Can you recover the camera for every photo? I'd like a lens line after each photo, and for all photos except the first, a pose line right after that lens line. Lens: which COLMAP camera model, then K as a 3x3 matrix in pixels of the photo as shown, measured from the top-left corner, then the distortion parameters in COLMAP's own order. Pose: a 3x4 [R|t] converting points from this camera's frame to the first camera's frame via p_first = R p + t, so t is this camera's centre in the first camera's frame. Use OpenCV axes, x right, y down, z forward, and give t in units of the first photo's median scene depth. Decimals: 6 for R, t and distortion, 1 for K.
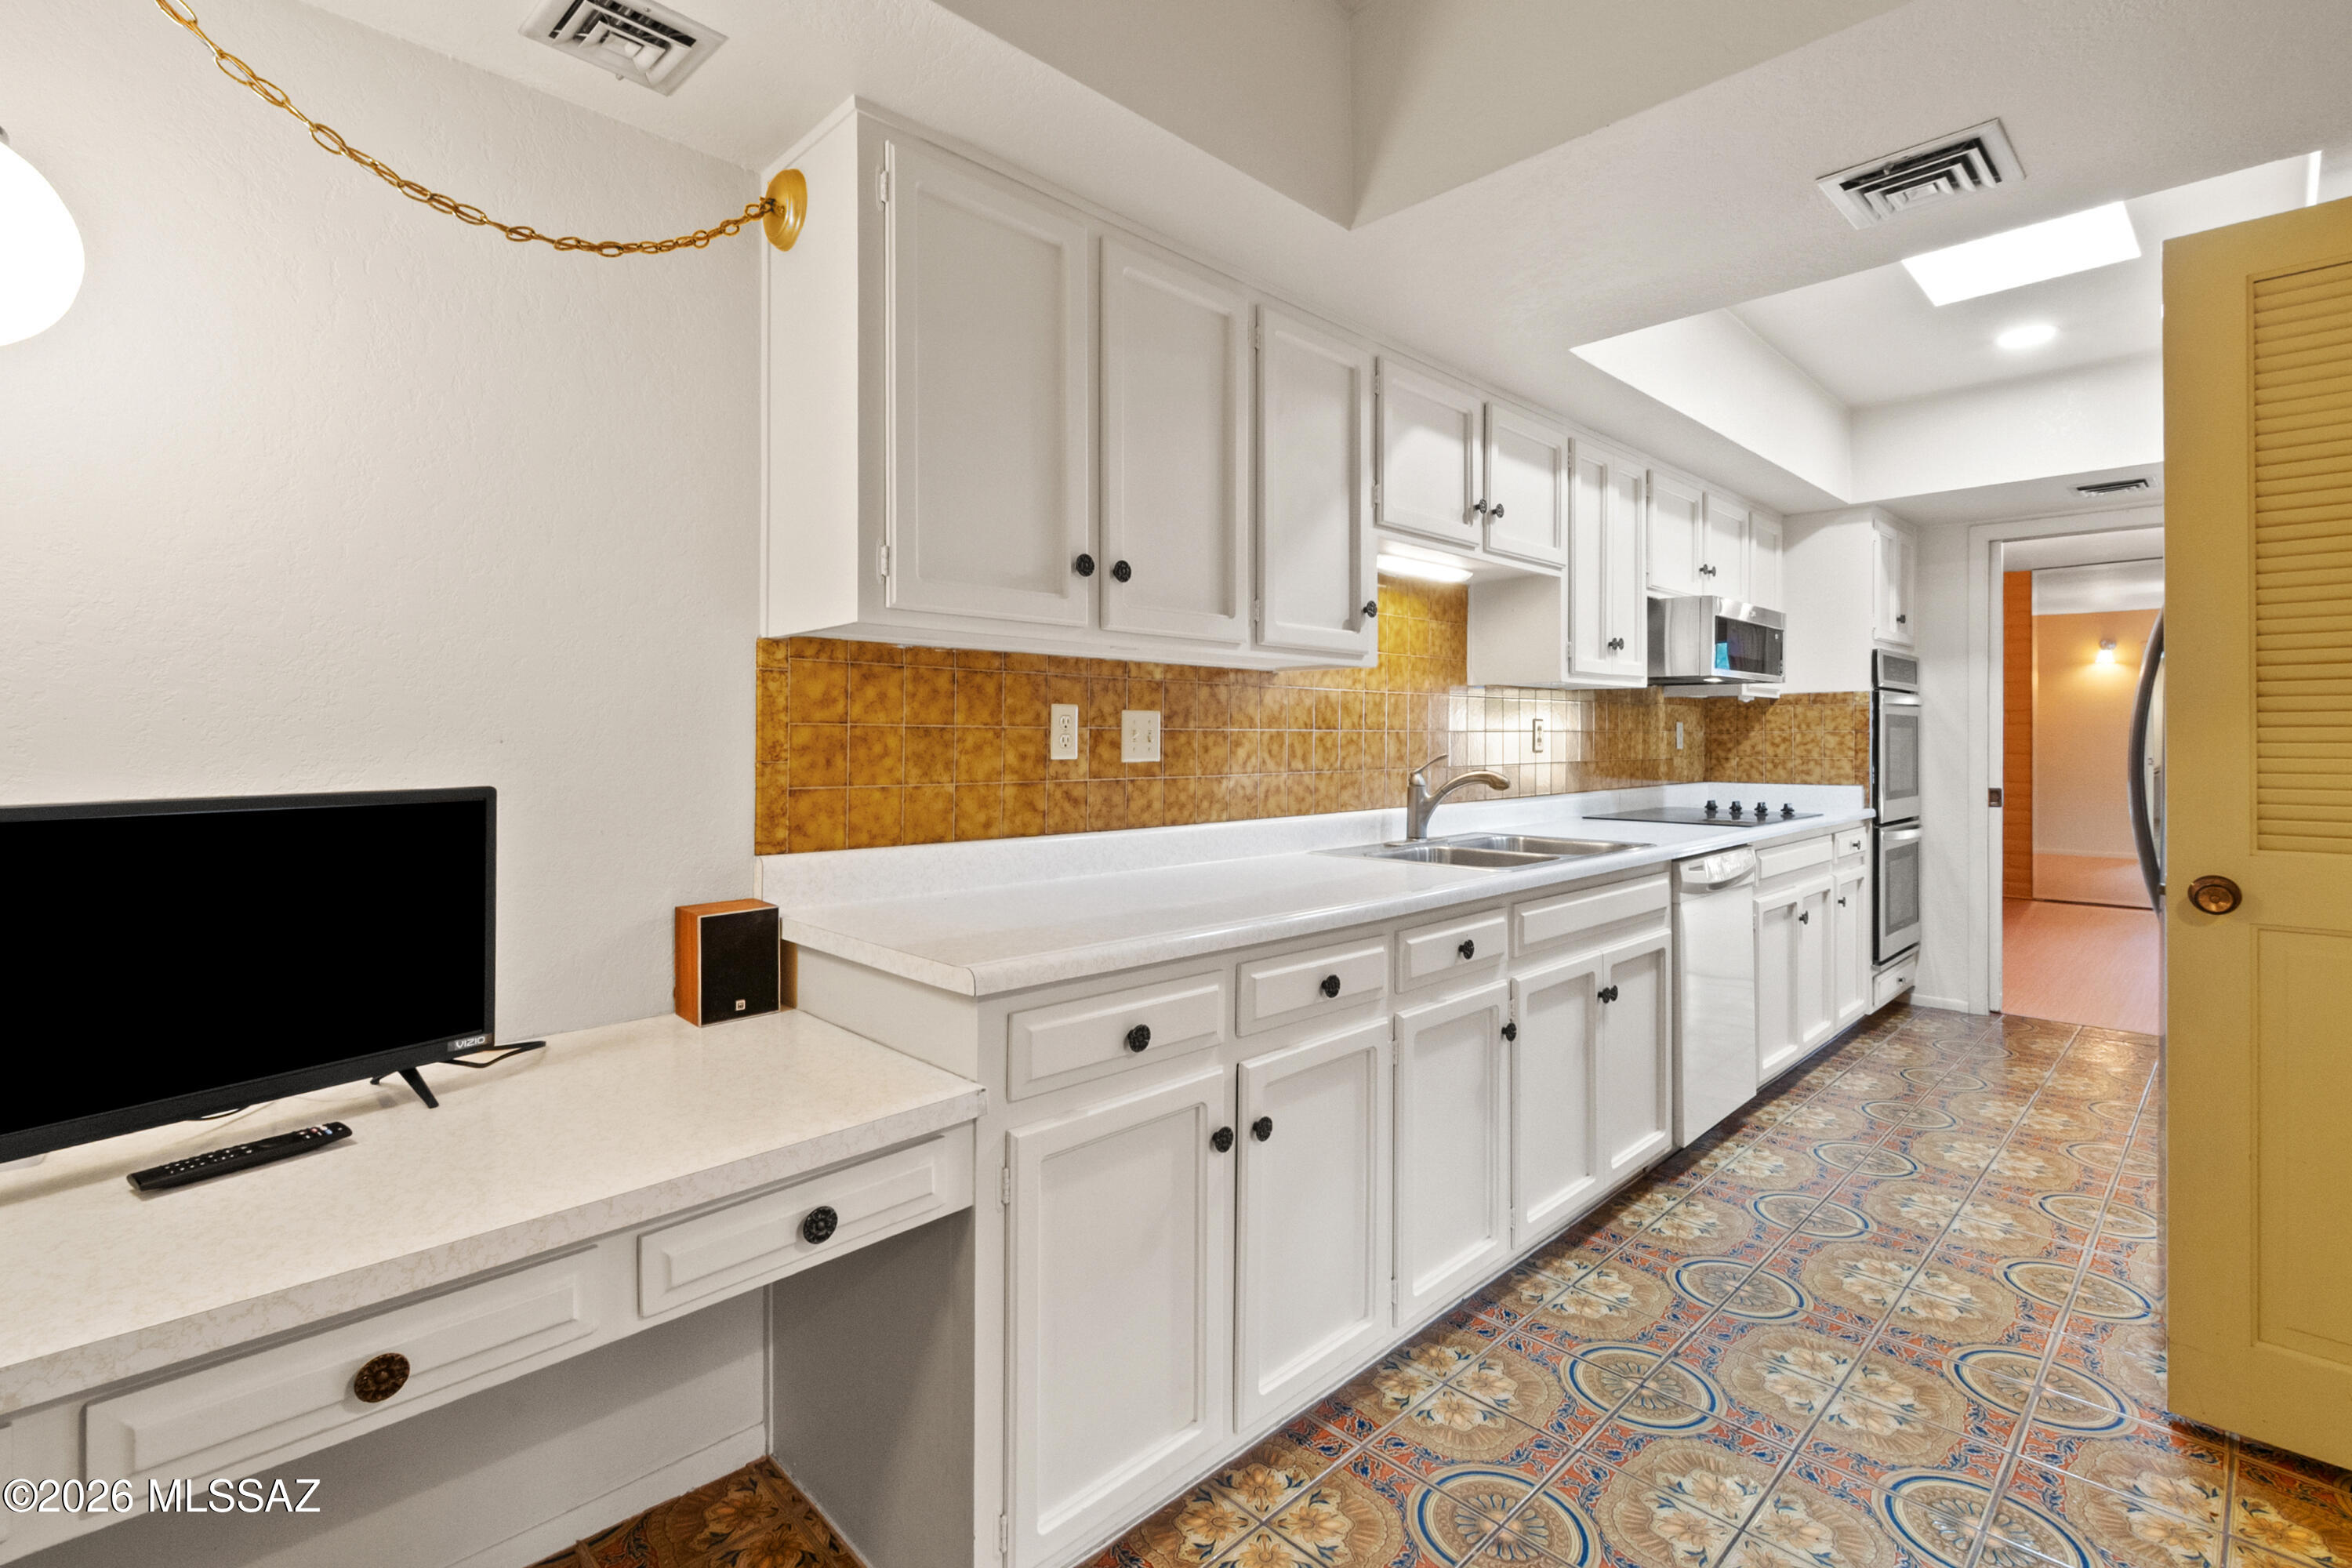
lens RADIAL K [[1066.1, 0, 1173.3], [0, 1066.1, 742.2], [0, 0, 1]] dist [0.002880, -0.002849]
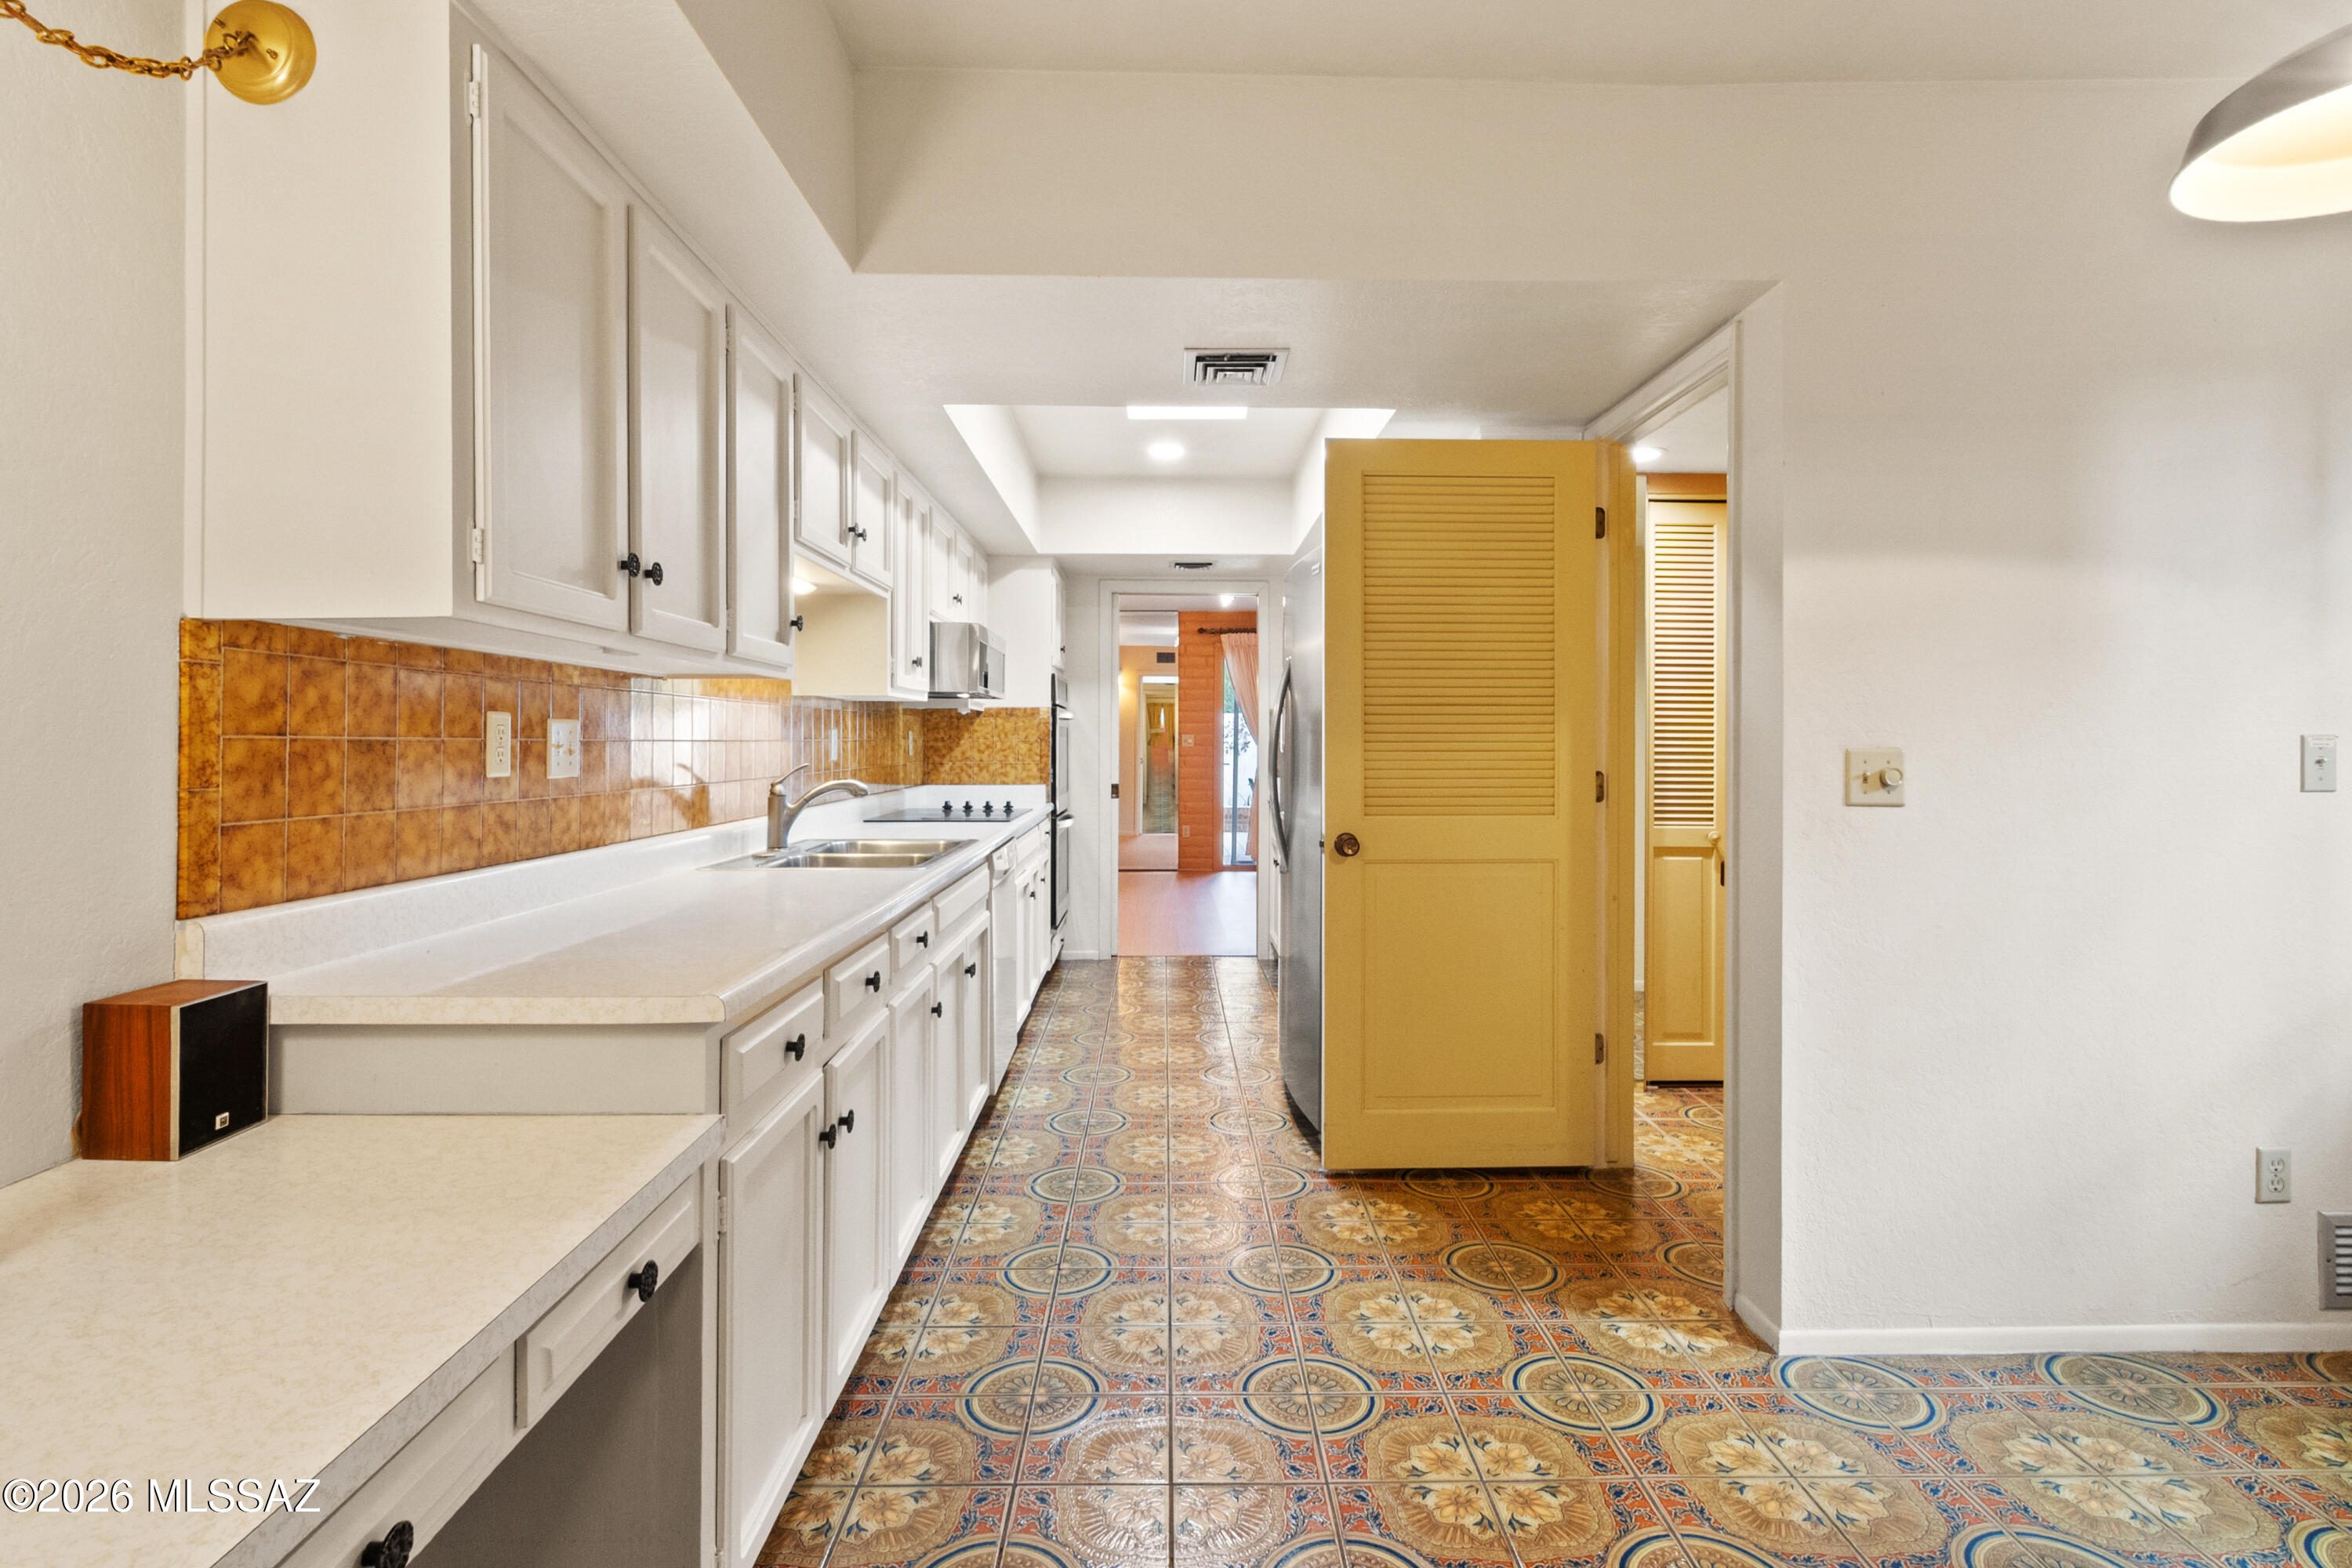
lens RADIAL K [[1137.4, 0, 1177.4], [0, 1137.4, 752.0], [0, 0, 1]] dist [-0.010700, -0.001101]
pose [[0.685283, -0.004996, 0.728259, -0.300501], [0.000466, 0.999979, 0.006421, -0.007238], [-0.728276, -0.004061, 0.685272, -0.005558]]
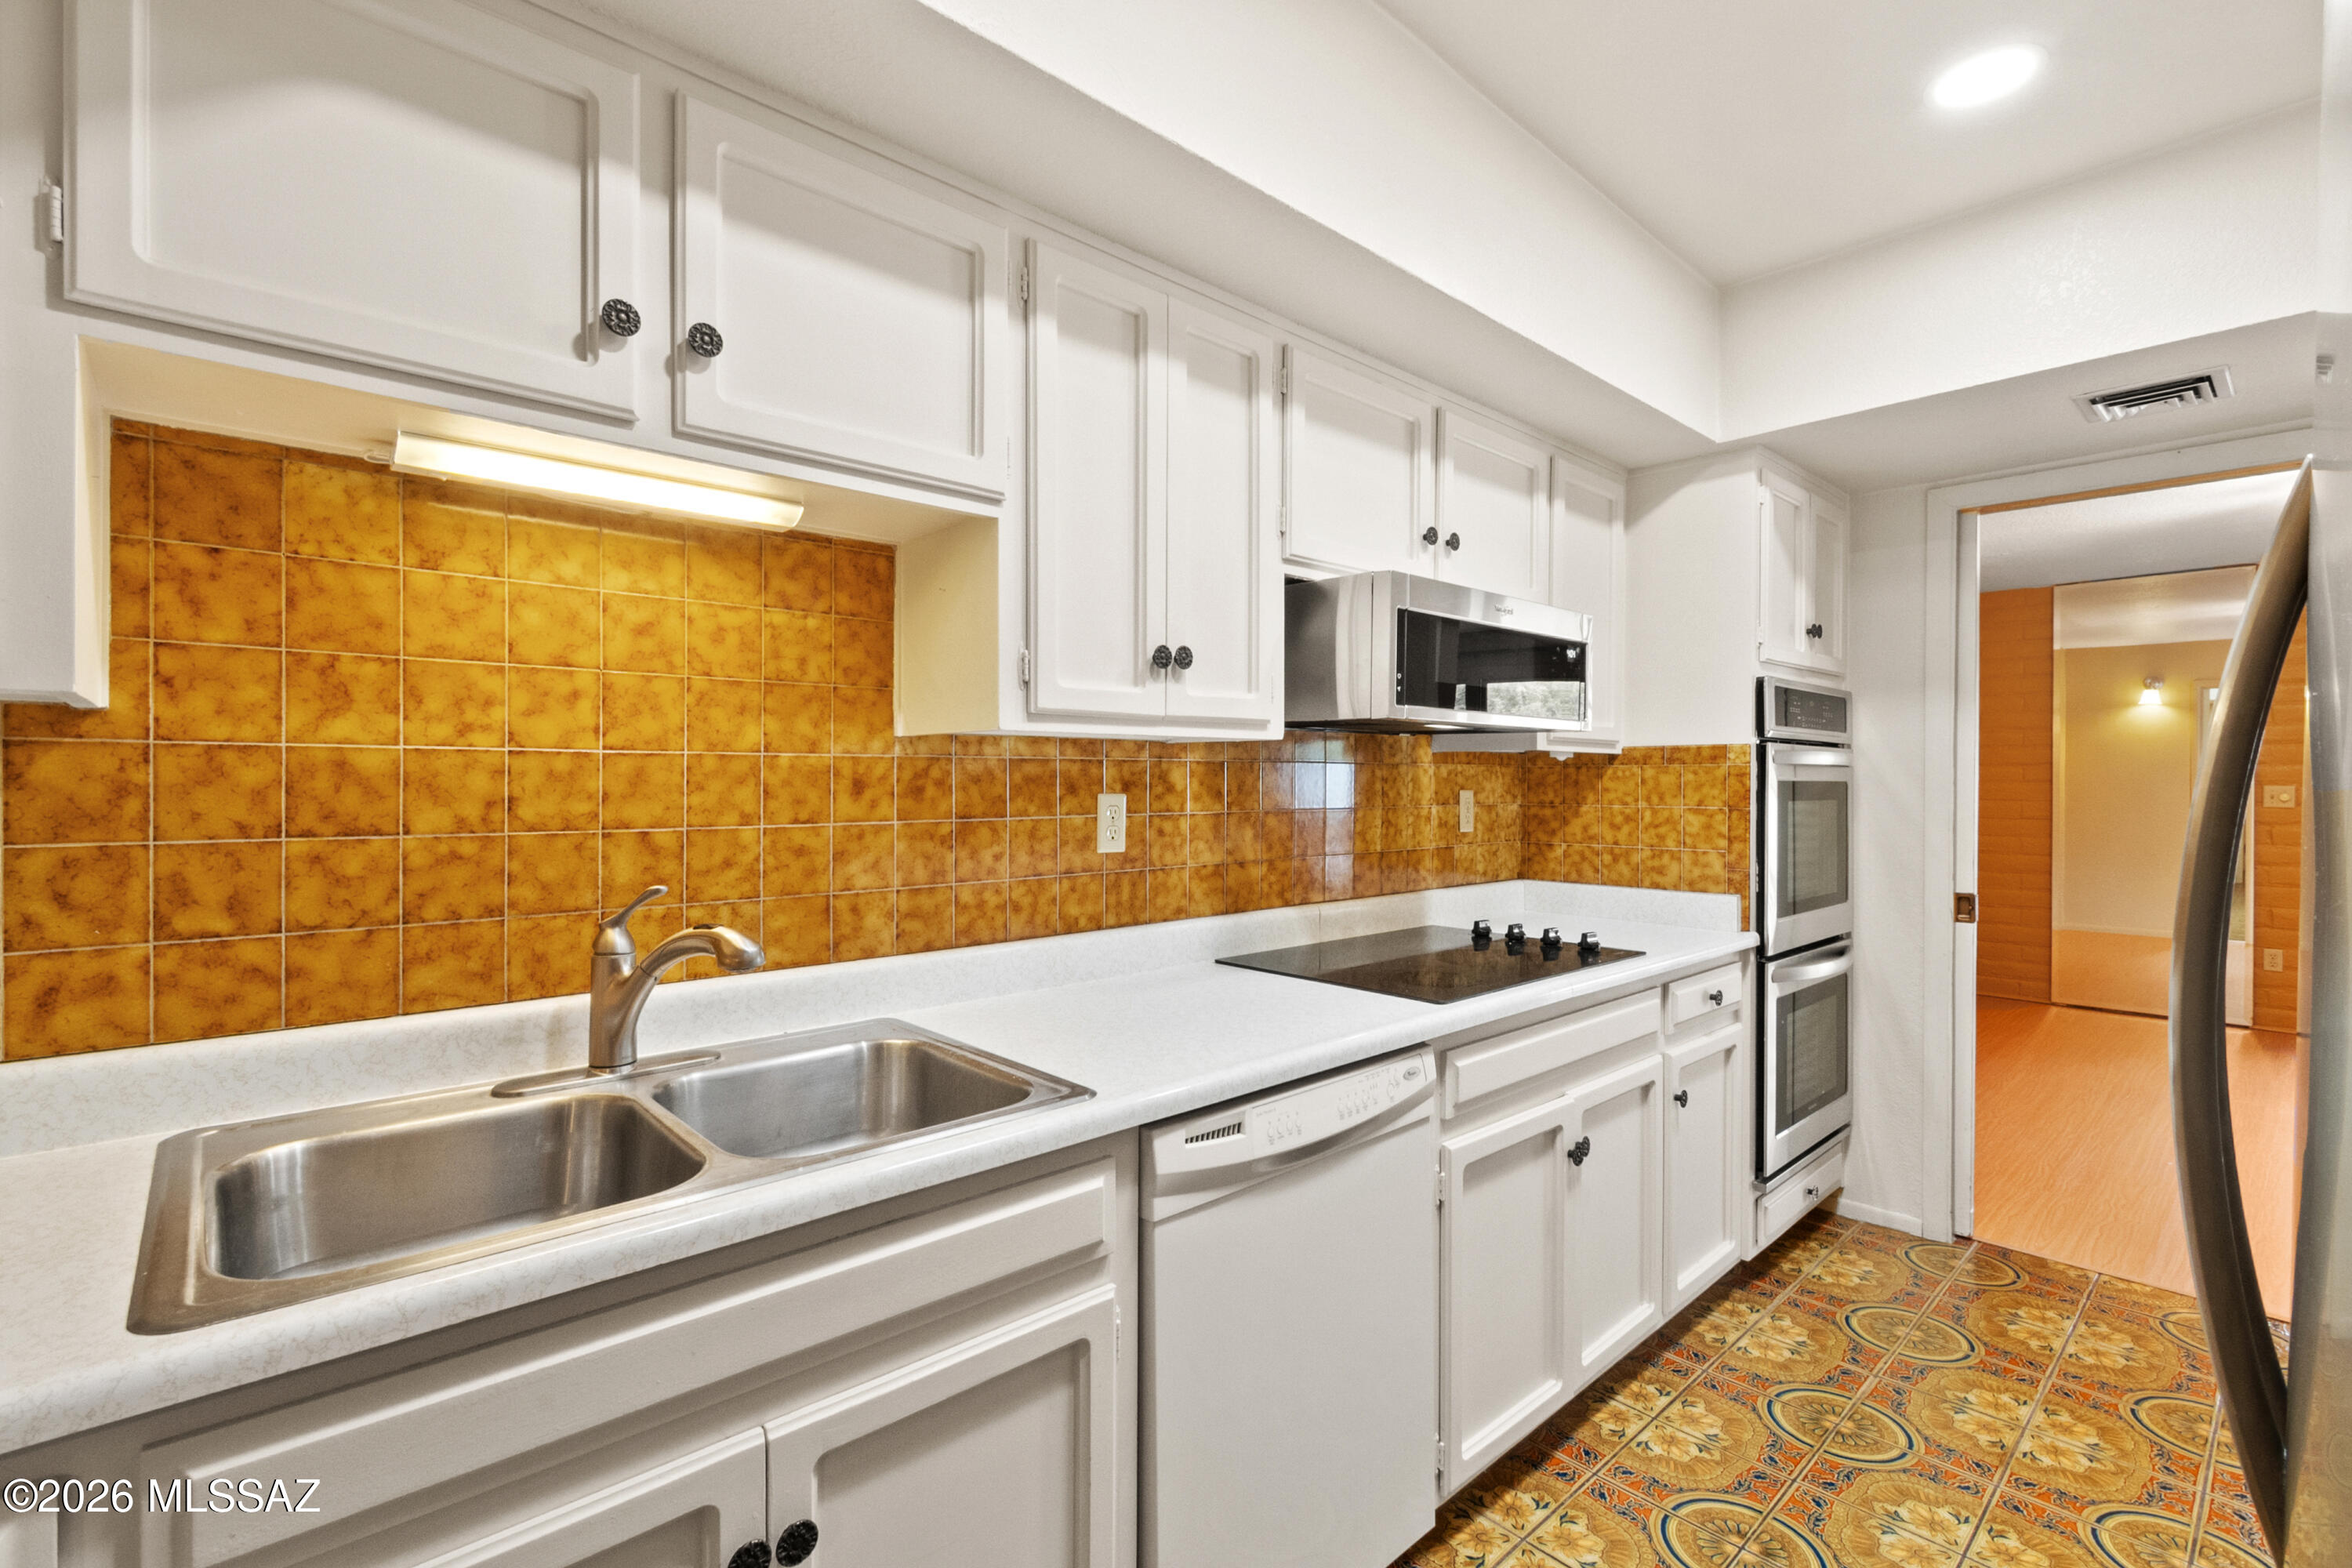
lens RADIAL K [[1066.1, 0, 1171.9], [0, 1066.1, 787.9], [0, 0, 1]] dist [0.002880, -0.002849]
pose [[0.999630, 0.005247, -0.026703, 0.496503], [-0.005128, 0.999977, 0.004548, -0.035340], [0.026726, -0.004409, 0.999633, 0.551372]]
